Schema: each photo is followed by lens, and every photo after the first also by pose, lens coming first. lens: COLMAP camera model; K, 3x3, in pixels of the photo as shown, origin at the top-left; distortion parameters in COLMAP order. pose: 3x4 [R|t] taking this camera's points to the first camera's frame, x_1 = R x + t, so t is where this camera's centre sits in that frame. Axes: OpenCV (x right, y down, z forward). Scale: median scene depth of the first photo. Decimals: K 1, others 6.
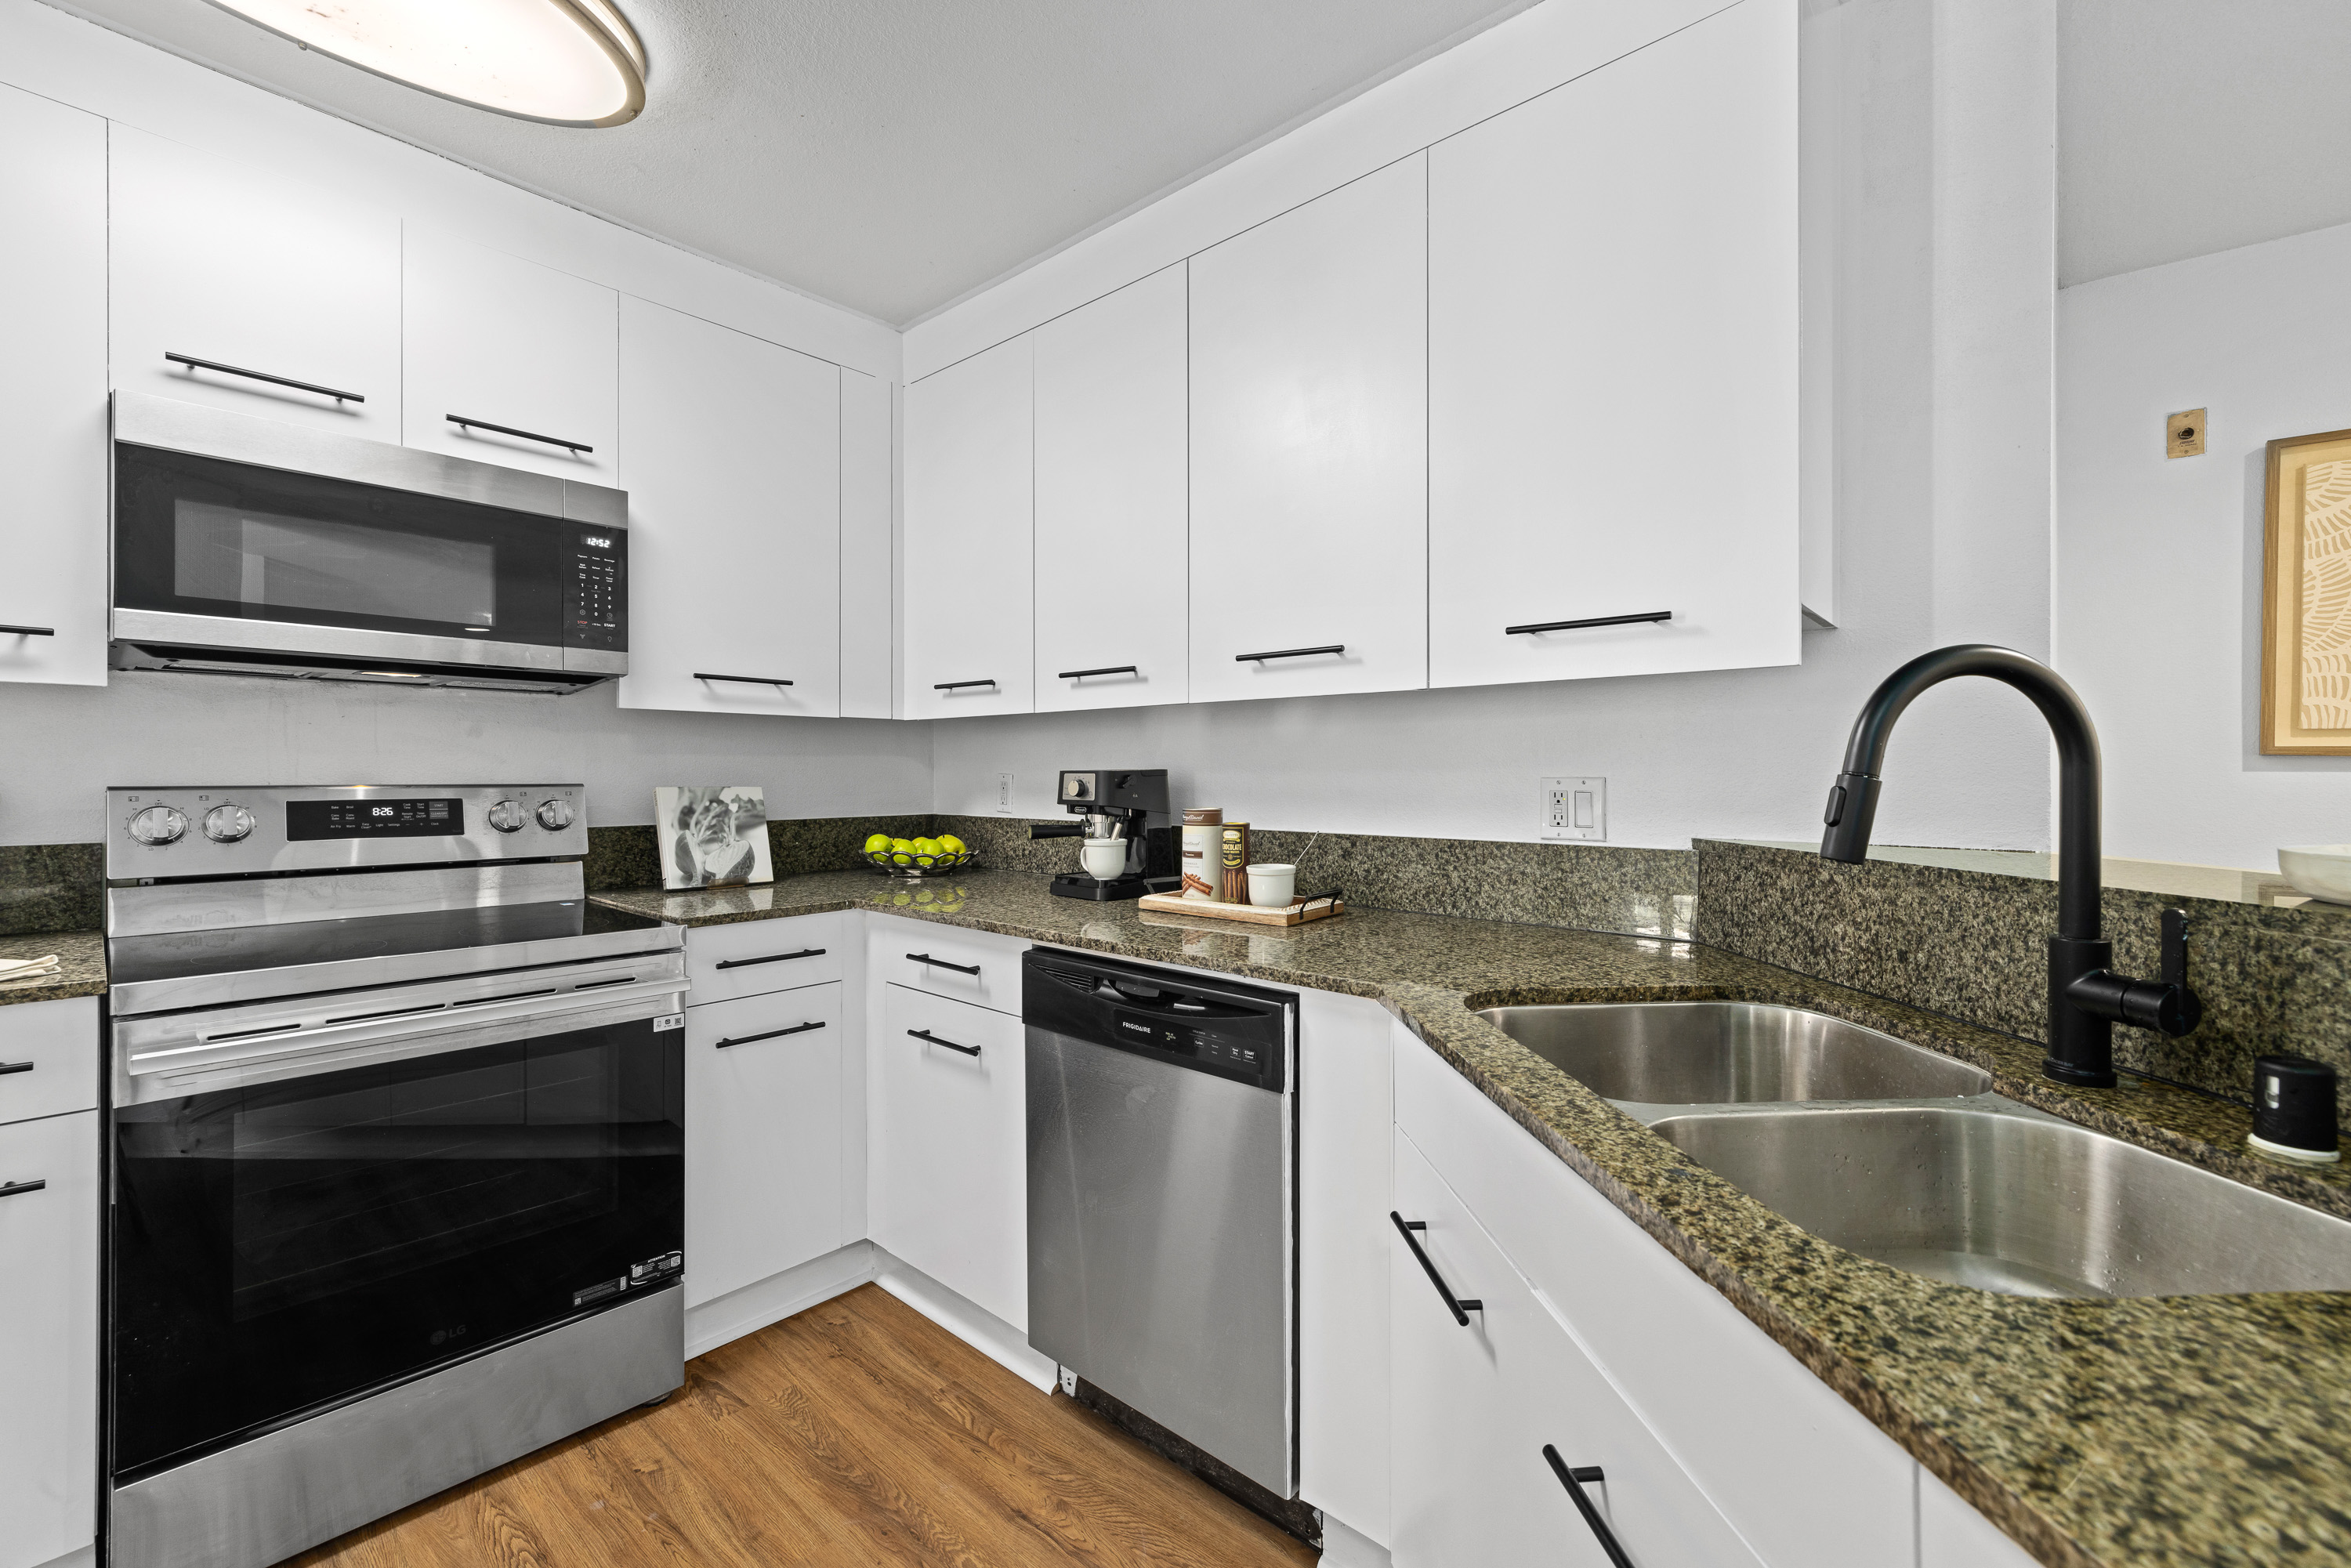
lens RADIAL K [[996.5, 0, 1166.6], [0, 996.5, 773.9], [0, 0, 1]] dist [0.000007, 0.000513]
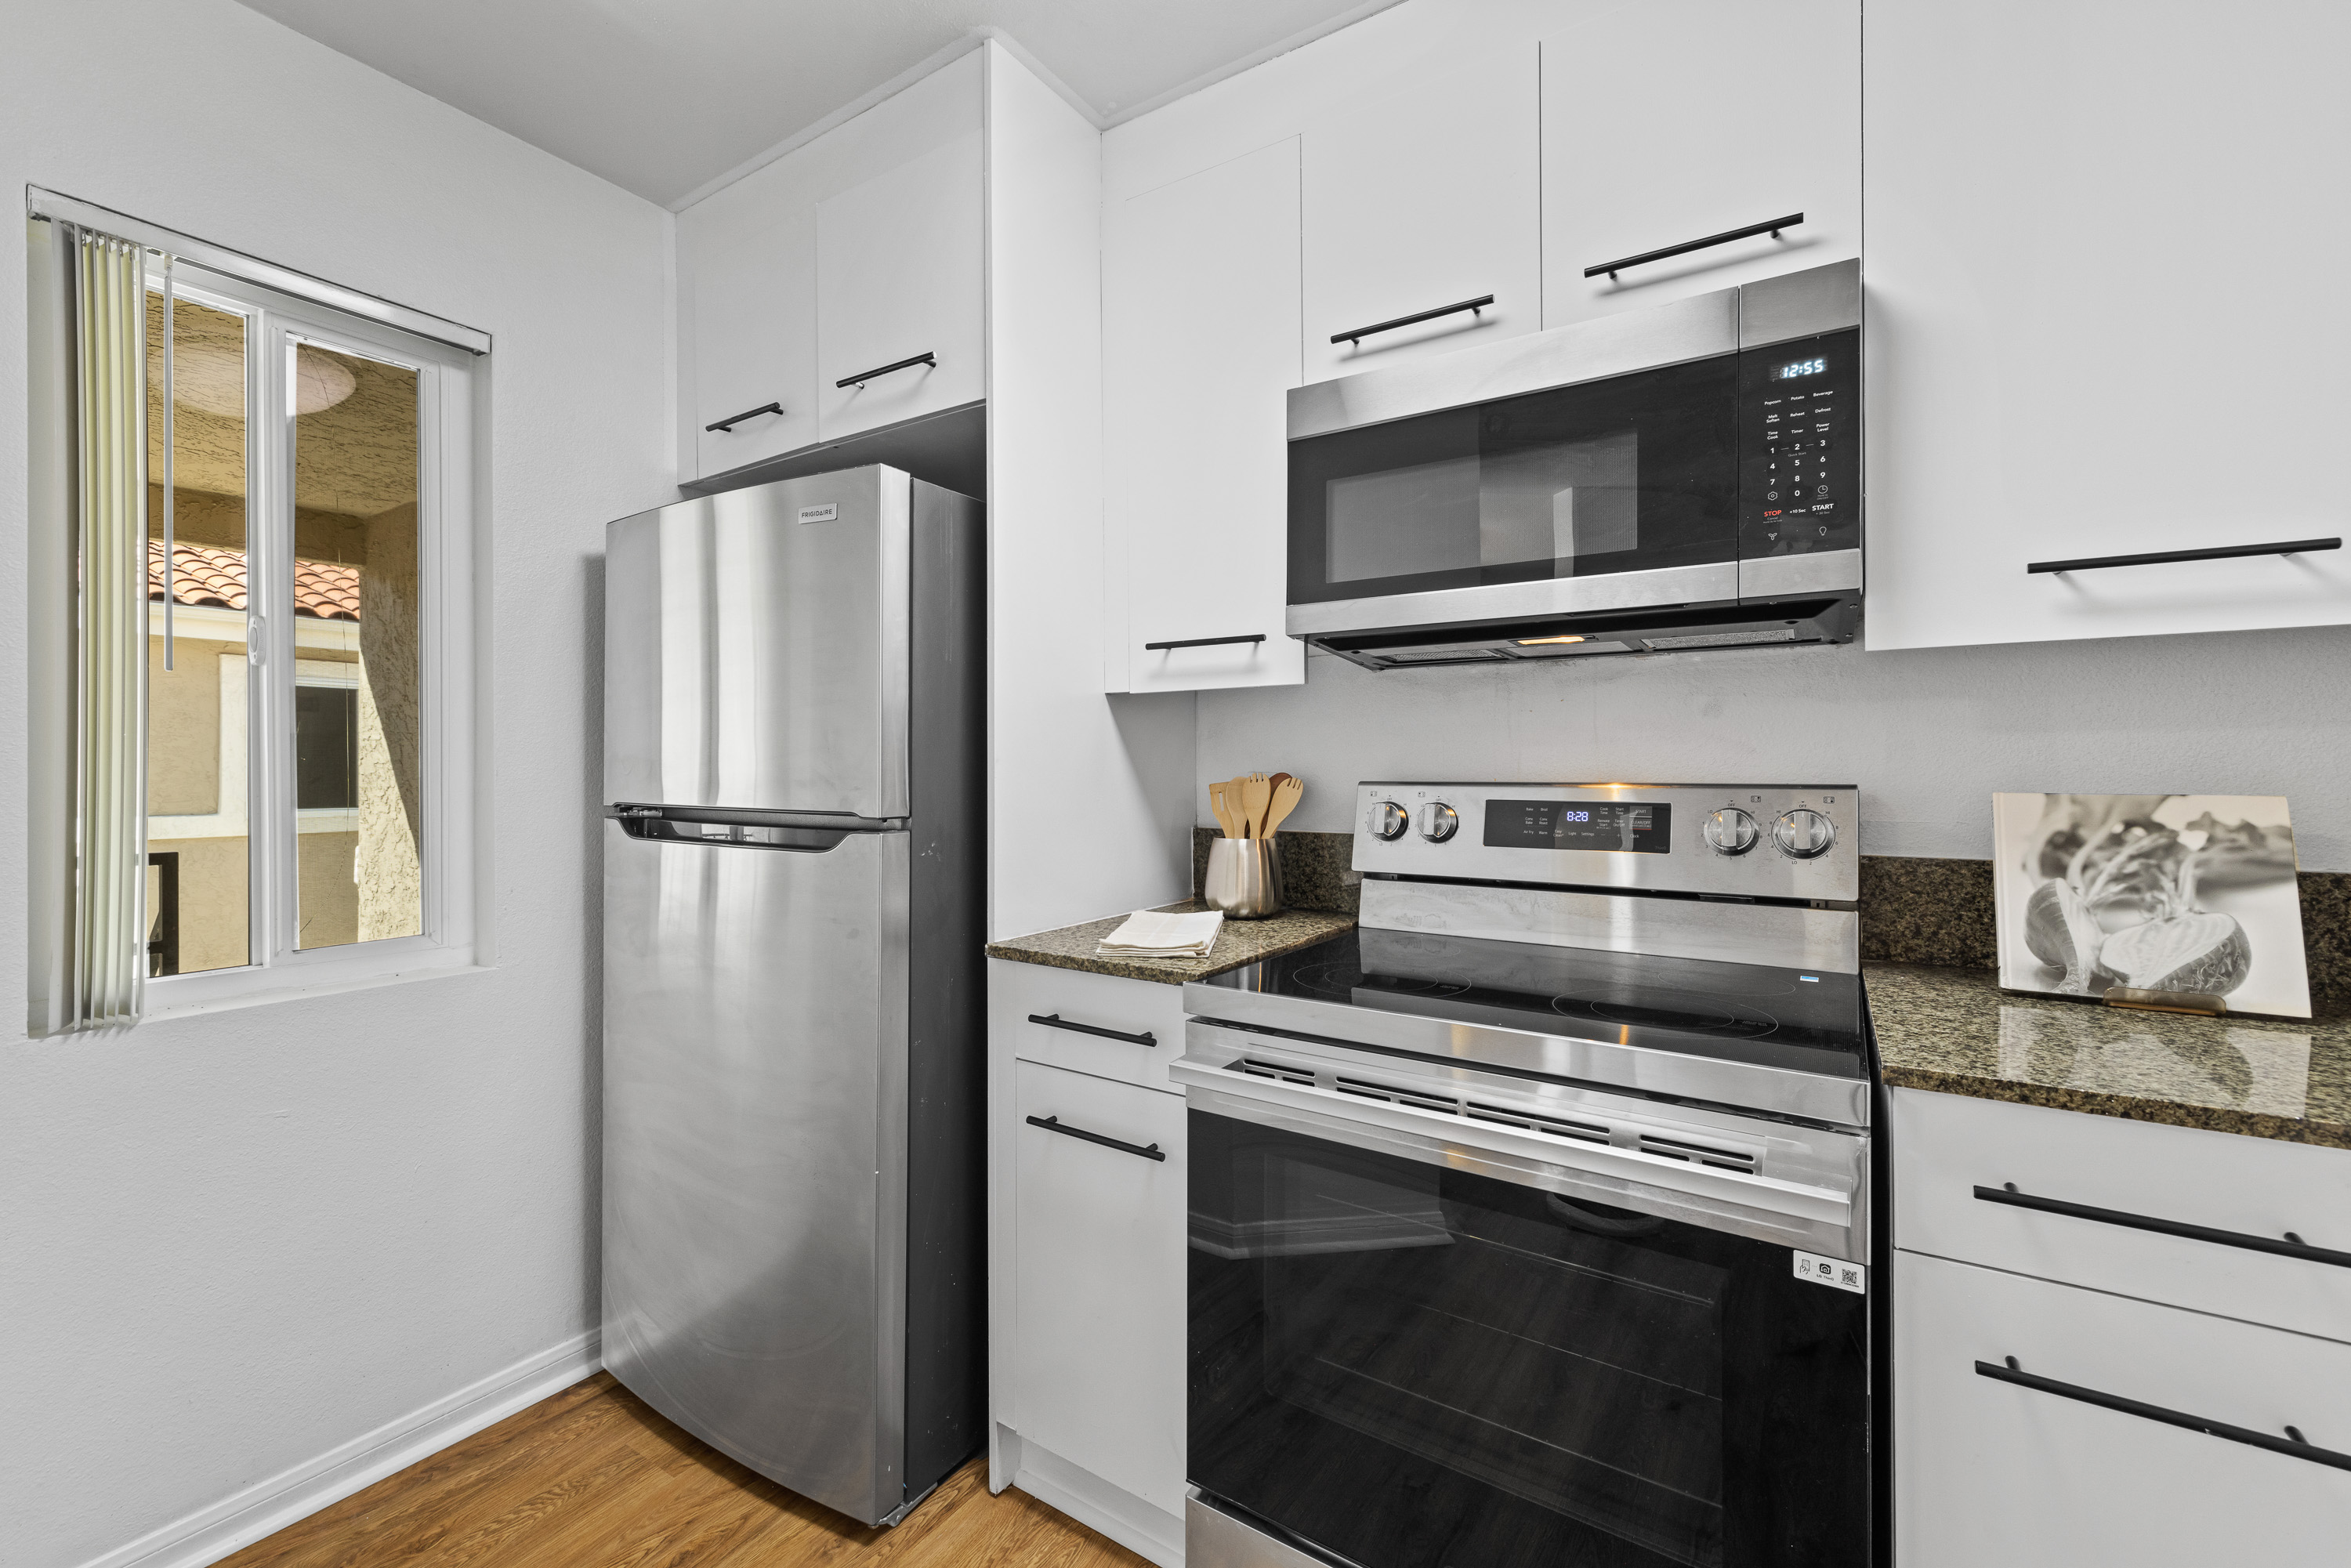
lens RADIAL K [[996.5, 0, 1166.6], [0, 996.5, 773.9], [0, 0, 1]] dist [0.000007, 0.000513]
pose [[0.136938, 0.001600, -0.990578, -0.045050], [-0.000319, 0.999999, 0.001571, 0.002693], [0.990580, 0.000100, 0.136939, 0.543952]]
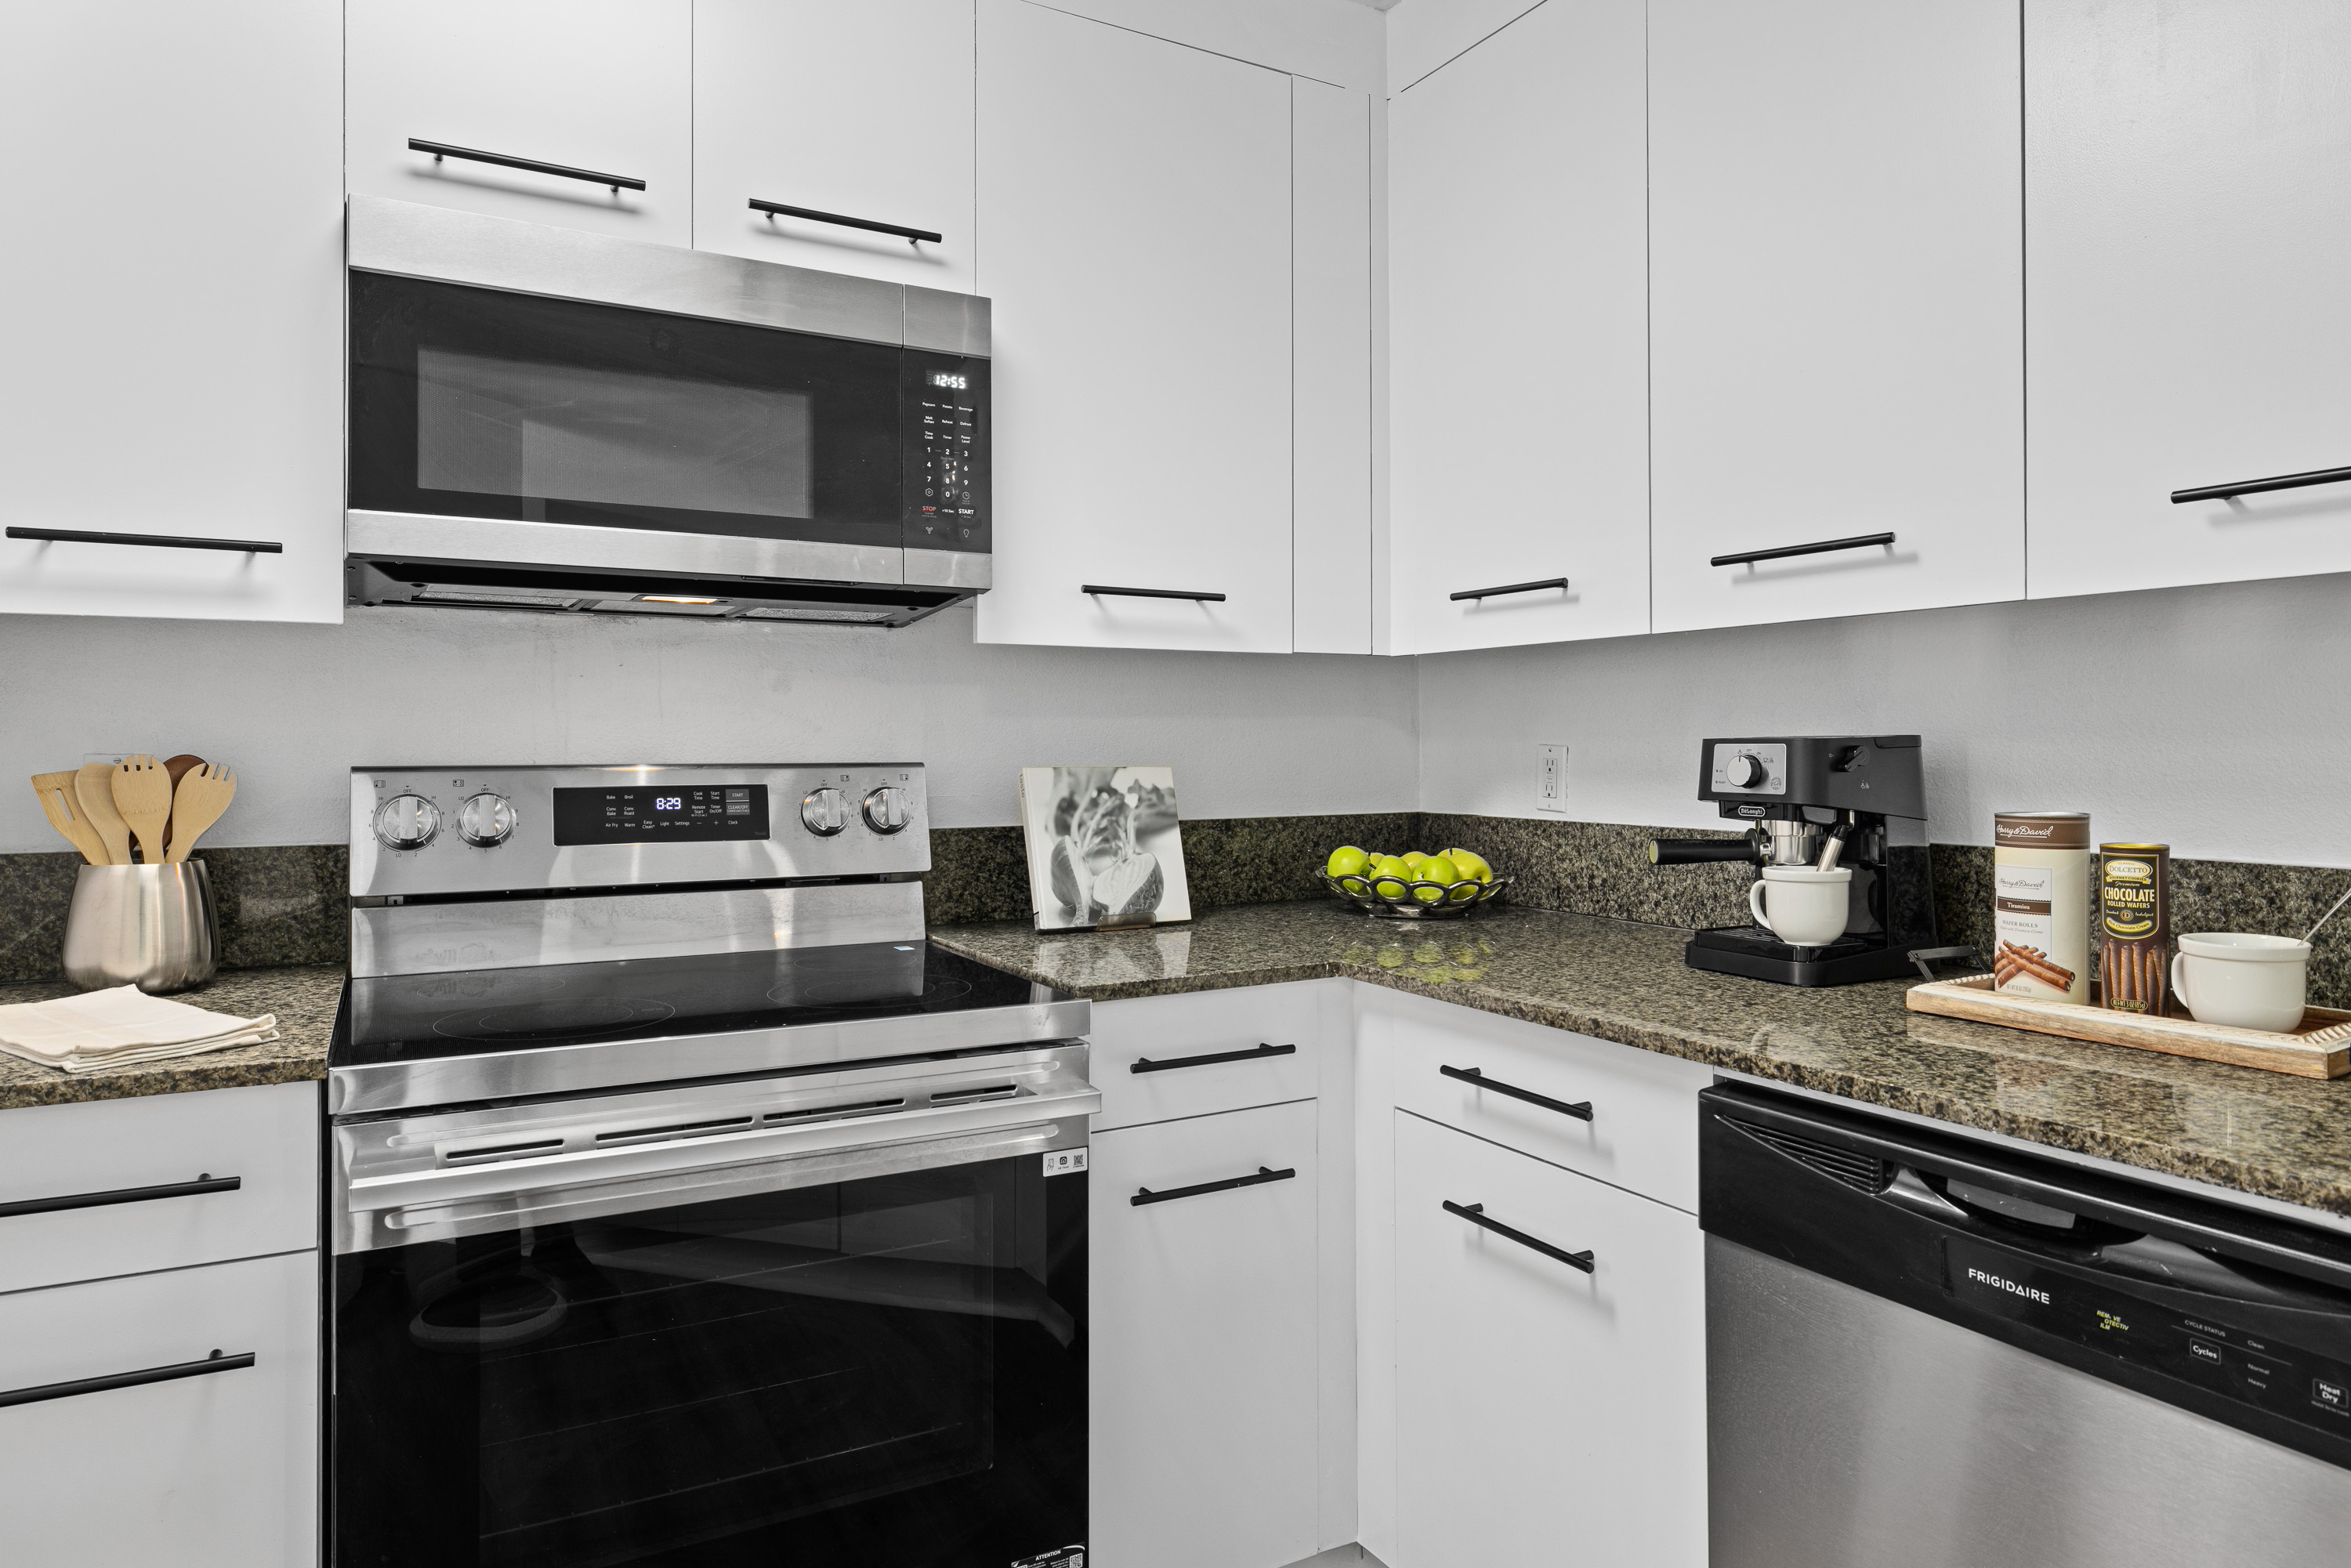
lens RADIAL K [[1414.7, 0, 1141.0], [0, 1414.7, 740.7], [0, 0, 1]] dist [-0.005923, -0.001982]
pose [[0.941399, -0.004659, -0.337262, -0.151810], [0.003168, 0.999983, -0.004973, 0.000785], [0.337279, 0.003614, 0.941398, 0.193172]]
